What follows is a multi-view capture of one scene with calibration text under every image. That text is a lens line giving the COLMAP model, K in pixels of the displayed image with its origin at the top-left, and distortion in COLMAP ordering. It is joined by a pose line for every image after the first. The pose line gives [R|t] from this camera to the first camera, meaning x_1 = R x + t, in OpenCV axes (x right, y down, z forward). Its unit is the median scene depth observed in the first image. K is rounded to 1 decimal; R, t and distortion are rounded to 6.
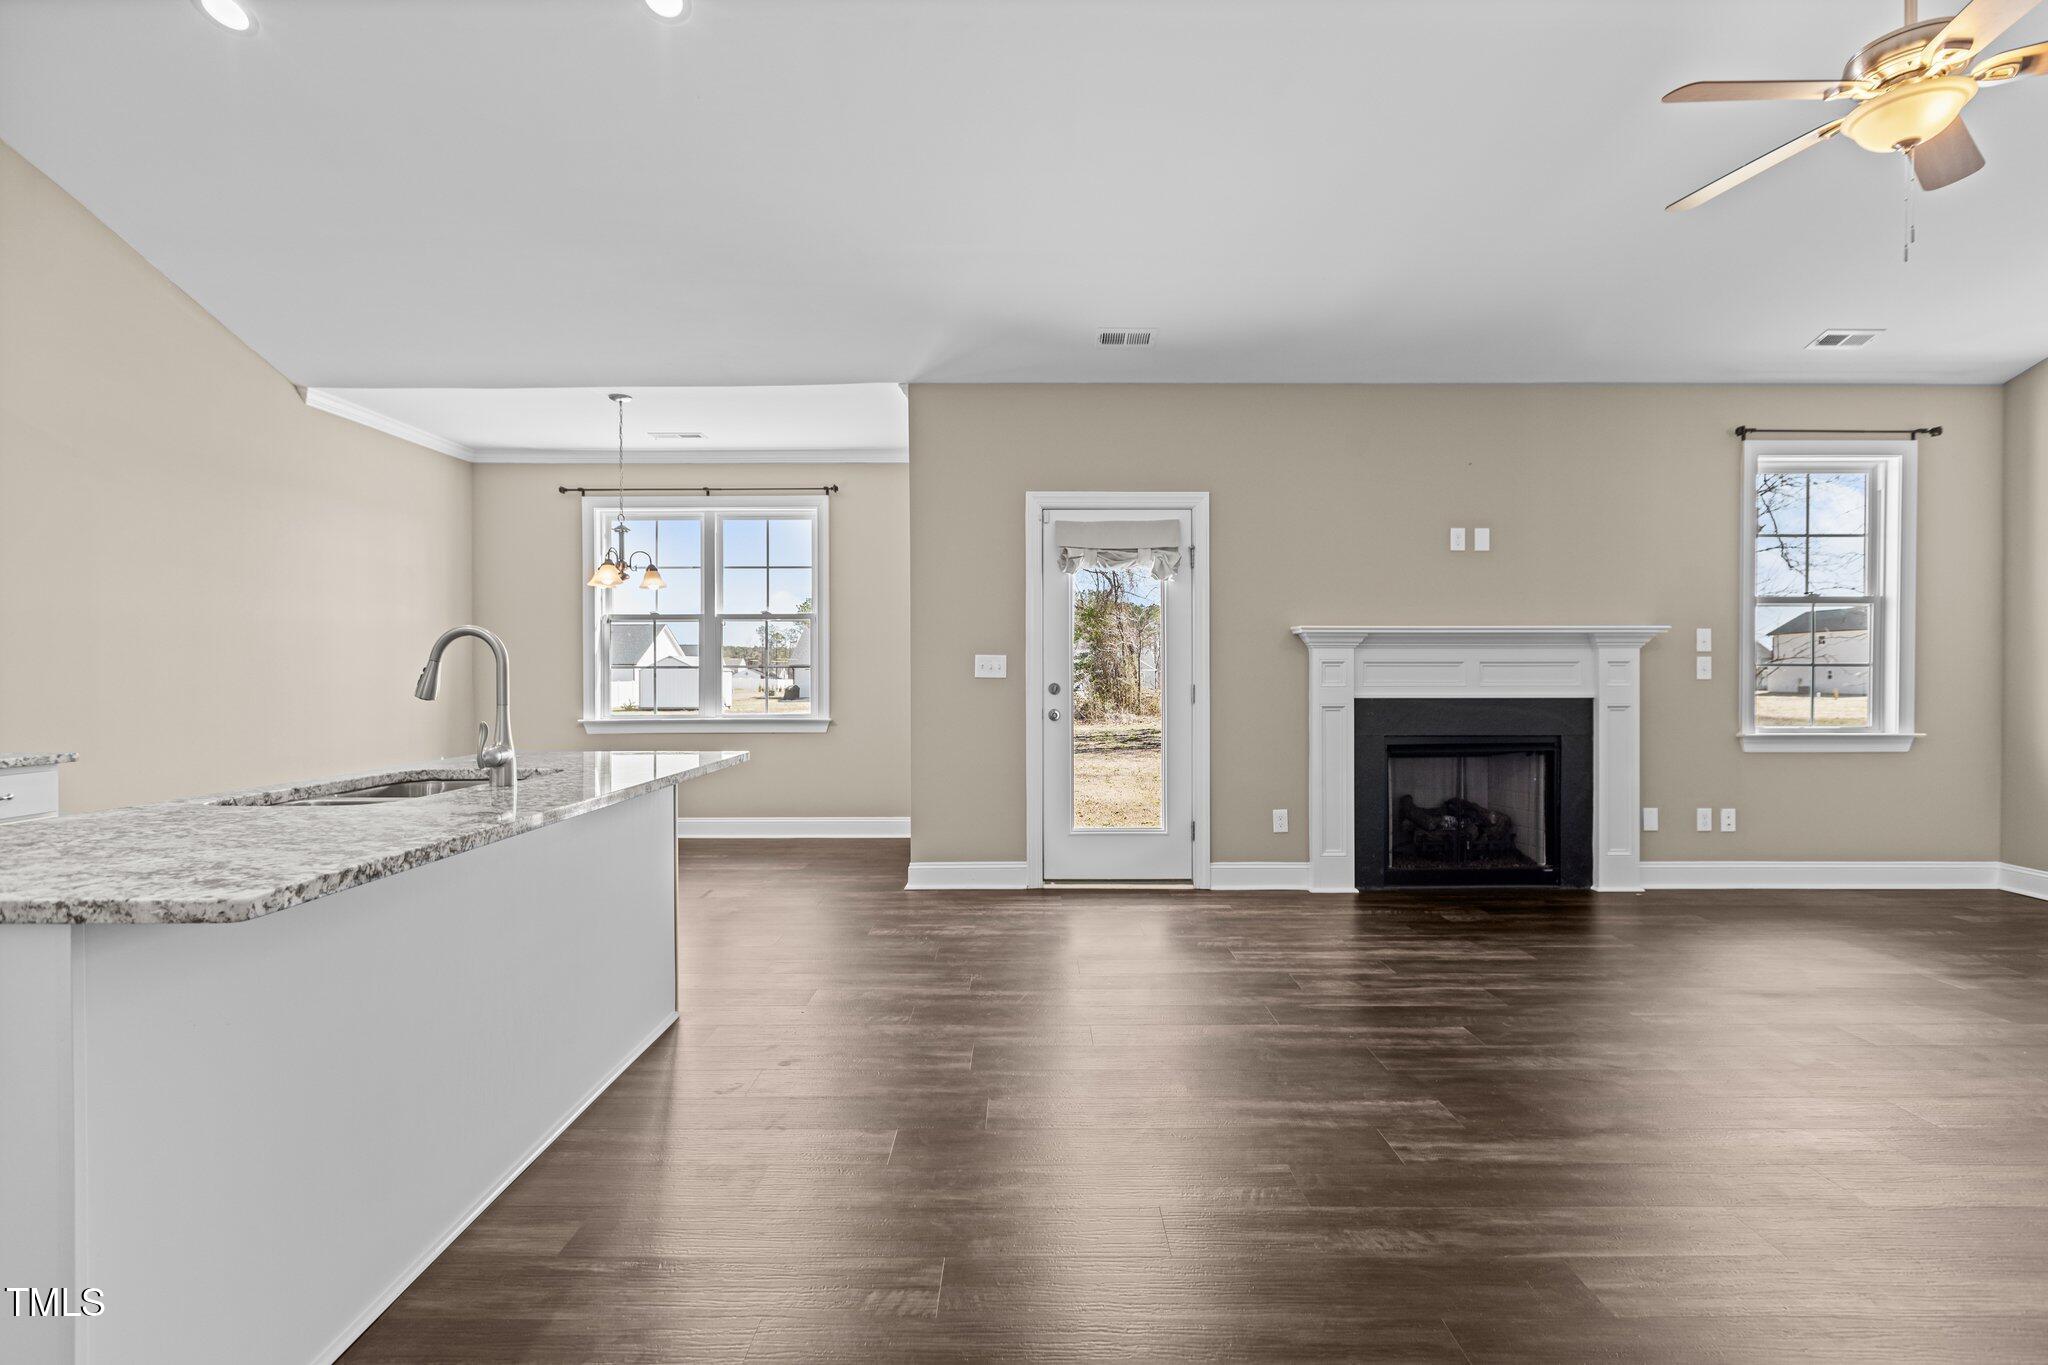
lens RADIAL K [[917.0, 0, 1037.3], [0, 917.0, 685.3], [0, 0, 1]] dist [-0.000679, 0.000983]
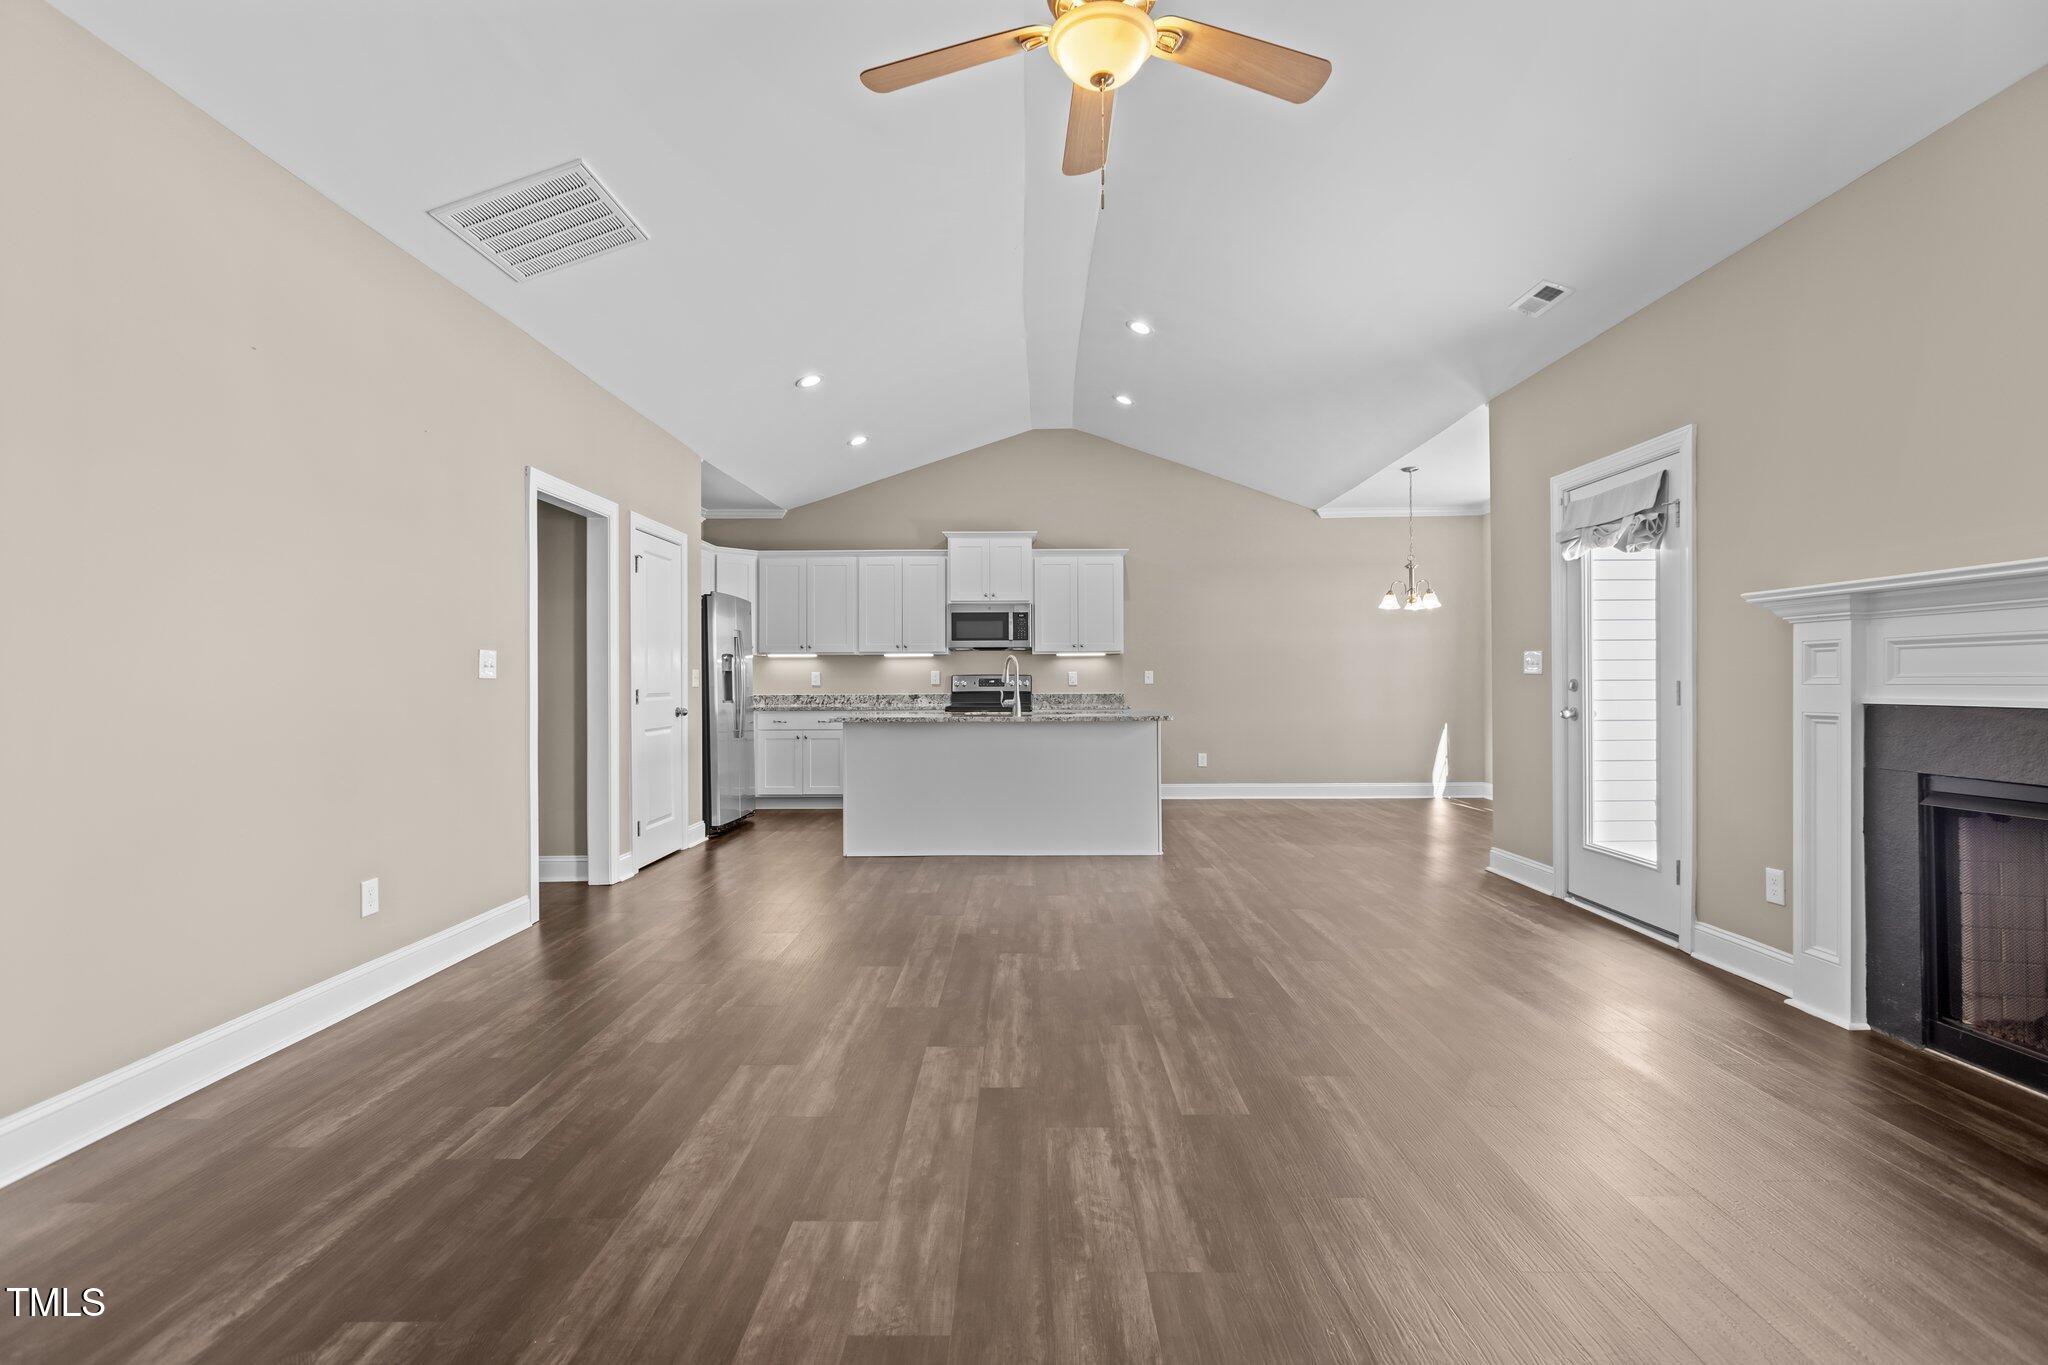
lens RADIAL K [[917.0, 0, 1036.4], [0, 917.0, 672.4], [0, 0, 1]] dist [-0.000679, 0.000983]
pose [[-0.001497, -0.007159, -0.999973, 0.938715], [-0.004989, 0.999962, -0.007152, 0.000496], [0.999986, 0.004978, -0.001533, 0.468995]]
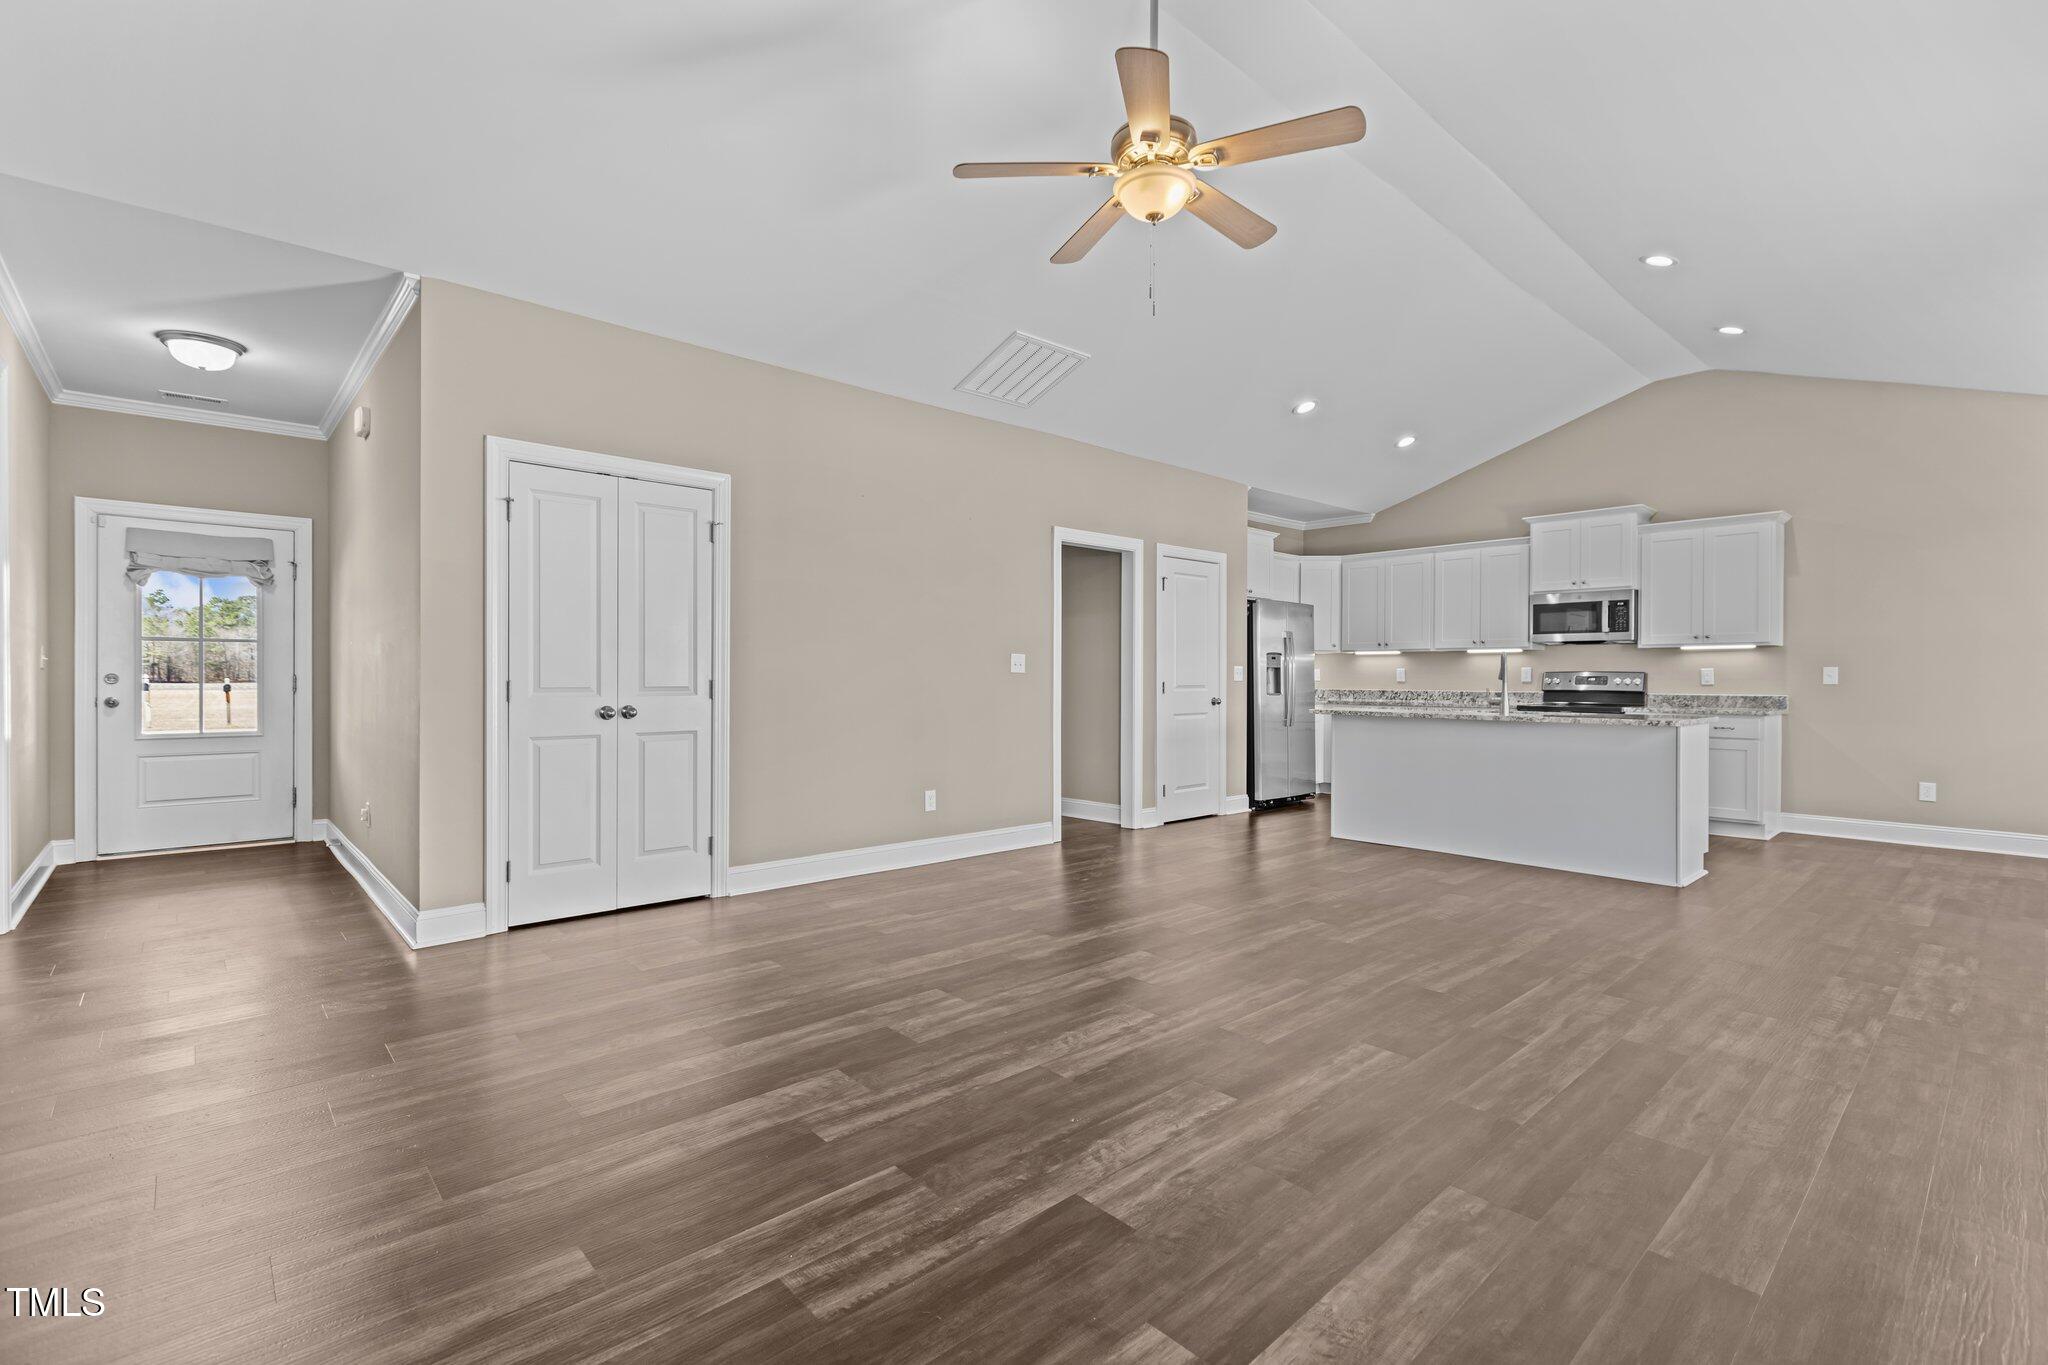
lens RADIAL K [[917.0, 0, 1013.7], [0, 917.0, 681.3], [0, 0, 1]] dist [-0.000679, 0.000983]
pose [[-0.744448, 0.001987, -0.667678, 0.951990], [-0.009611, 0.999860, 0.013692, -0.002701], [0.667612, 0.016610, -0.744324, 0.890887]]
